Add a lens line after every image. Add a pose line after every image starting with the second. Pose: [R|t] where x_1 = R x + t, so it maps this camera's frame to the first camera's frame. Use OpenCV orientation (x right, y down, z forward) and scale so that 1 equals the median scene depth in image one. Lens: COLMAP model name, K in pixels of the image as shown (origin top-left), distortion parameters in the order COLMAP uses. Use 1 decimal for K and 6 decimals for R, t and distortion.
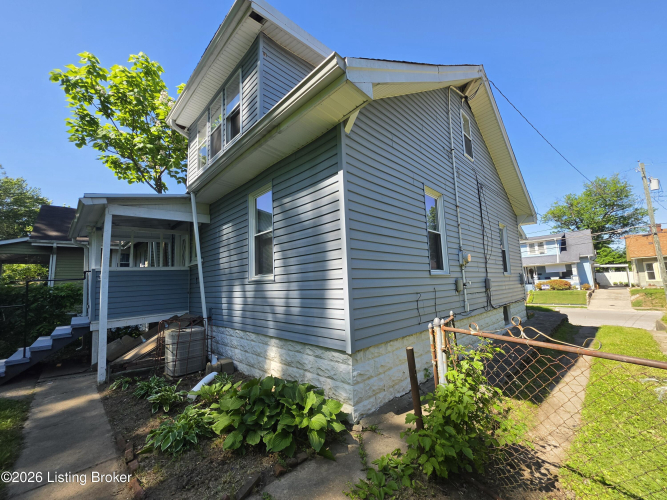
lens RADIAL K [[268.1, 0, 329.6], [0, 268.1, 252.4], [0, 0, 1]] dist [-0.008955, 0.000112]
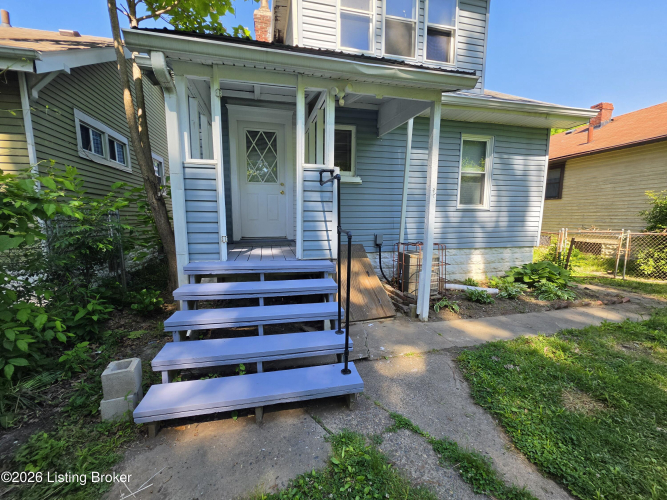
lens RADIAL K [[268.1, 0, 329.6], [0, 268.1, 252.4], [0, 0, 1]] dist [-0.008955, 0.000112]
pose [[0.520044, -0.071886, 0.851109, -1.922179], [-0.119599, 0.980507, 0.155892, 0.209890], [-0.845725, -0.182863, 0.501309, 0.965792]]
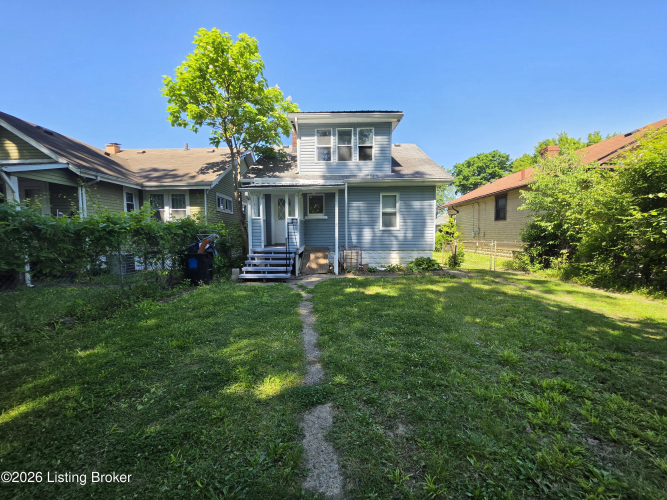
lens RADIAL K [[268.1, 0, 329.6], [0, 268.1, 252.4], [0, 0, 1]] dist [-0.008955, 0.000112]
pose [[0.713536, -0.009928, 0.700548, -2.674176], [-0.104418, 0.987225, 0.120345, 0.076779], [-0.692794, -0.159020, 0.703384, -0.489192]]
